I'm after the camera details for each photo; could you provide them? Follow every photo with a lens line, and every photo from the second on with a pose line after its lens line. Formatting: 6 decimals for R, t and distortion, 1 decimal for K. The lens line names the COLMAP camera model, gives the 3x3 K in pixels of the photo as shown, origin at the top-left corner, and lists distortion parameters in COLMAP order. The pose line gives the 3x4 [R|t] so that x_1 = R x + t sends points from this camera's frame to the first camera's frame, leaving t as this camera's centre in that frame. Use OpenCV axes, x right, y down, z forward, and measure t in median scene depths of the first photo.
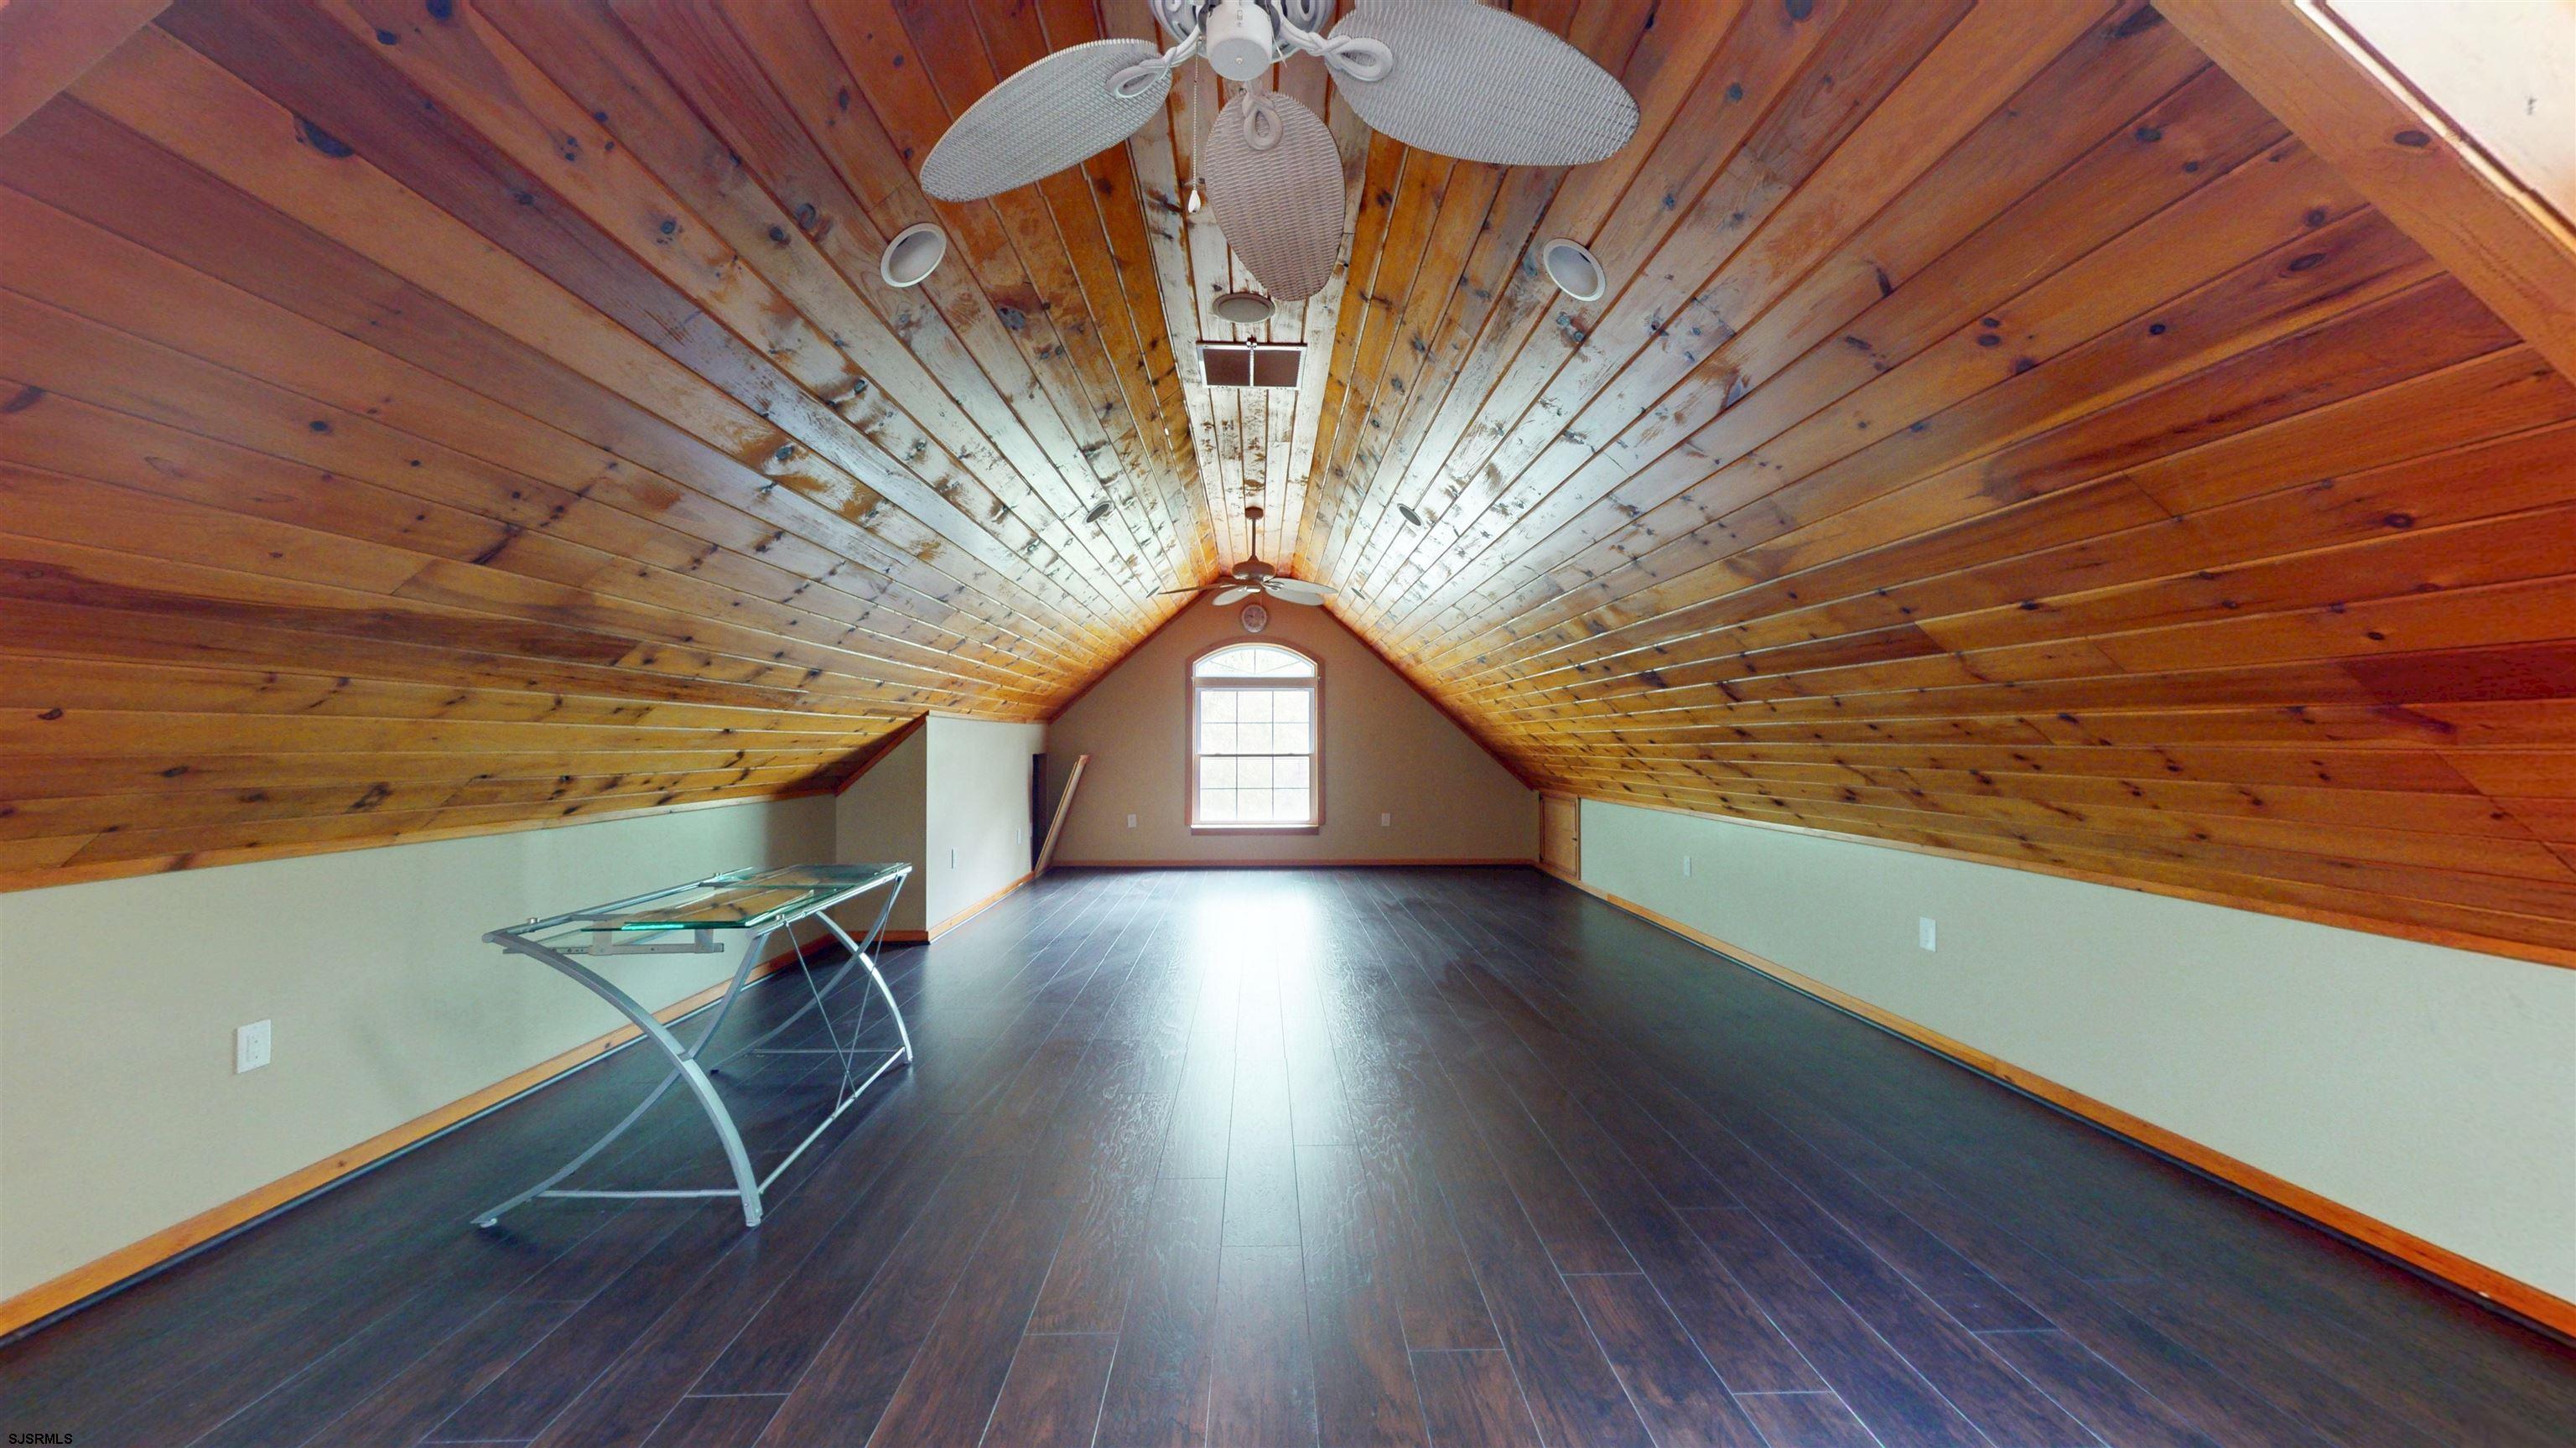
lens RADIAL K [[948.5, 0, 1289.1], [0, 948.5, 732.3], [0, 0, 1]] dist [0.011281, -0.000763]
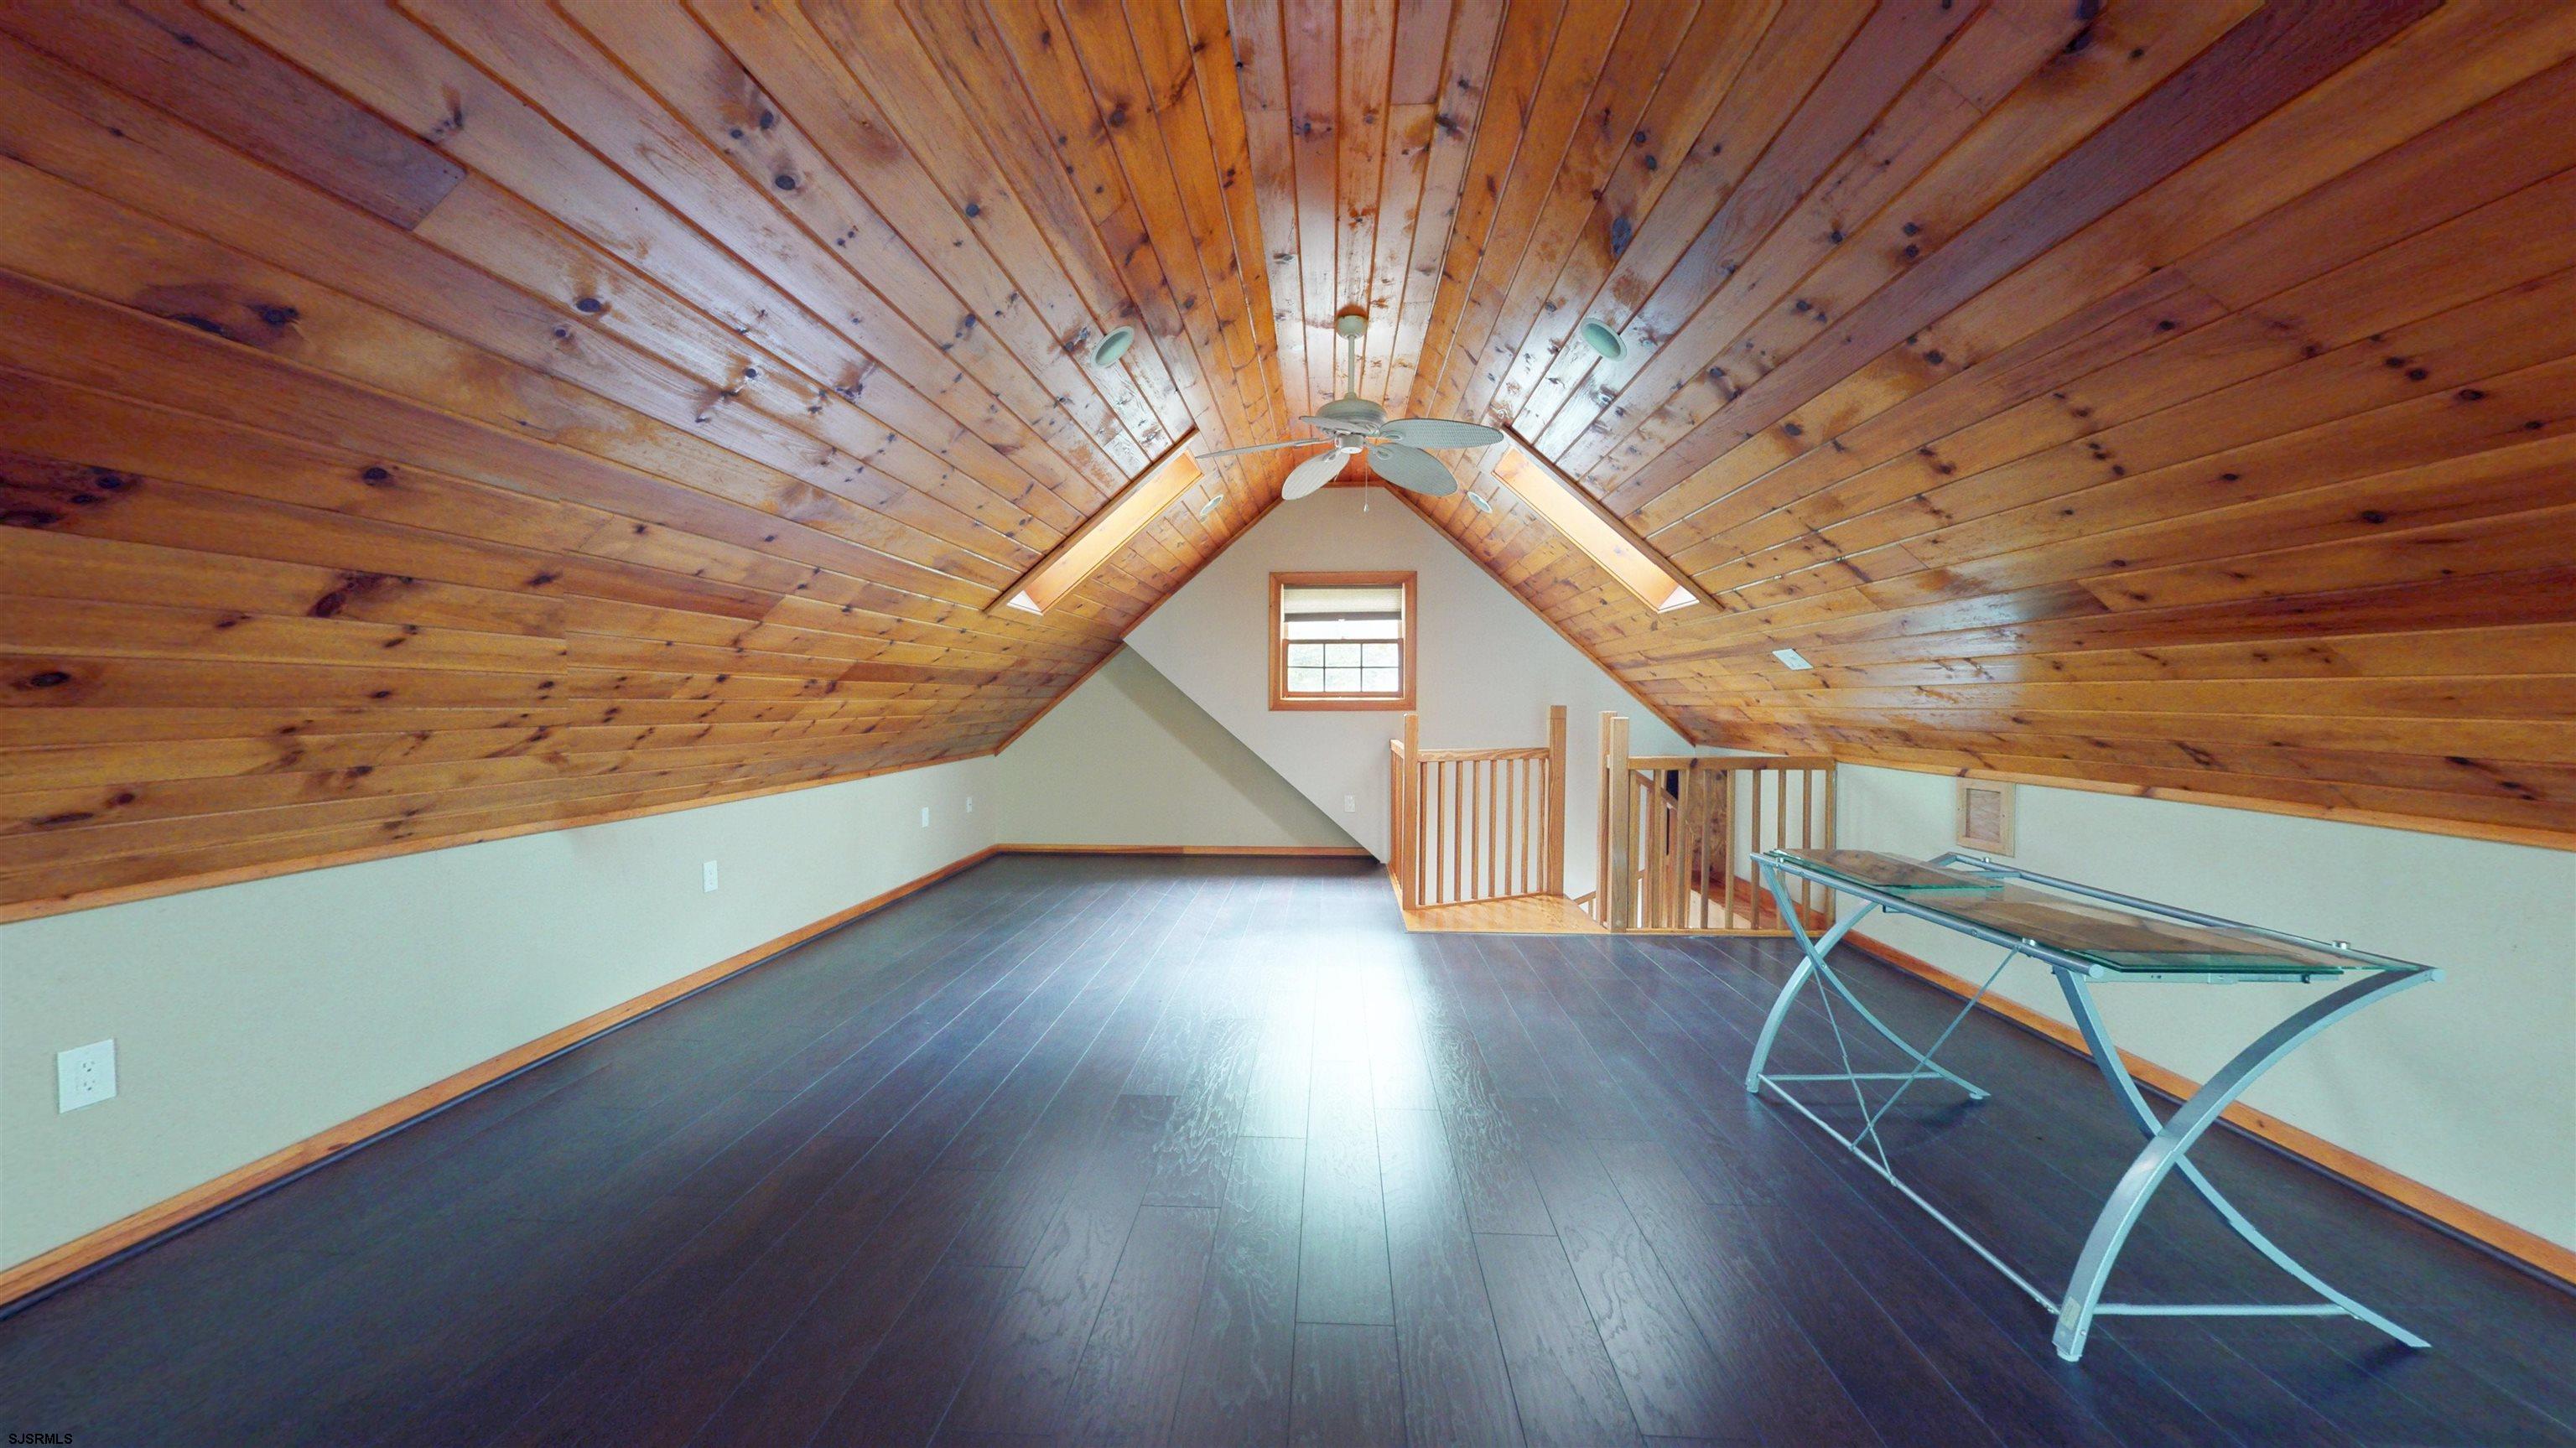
lens RADIAL K [[948.5, 0, 1290.5], [0, 948.5, 721.1], [0, 0, 1]] dist [0.011281, -0.000763]
pose [[-0.997258, -0.005569, 0.073797, -0.046650], [-0.005073, 0.999963, 0.006901, 0.026999], [-0.073832, 0.006508, -0.997249, 2.008283]]
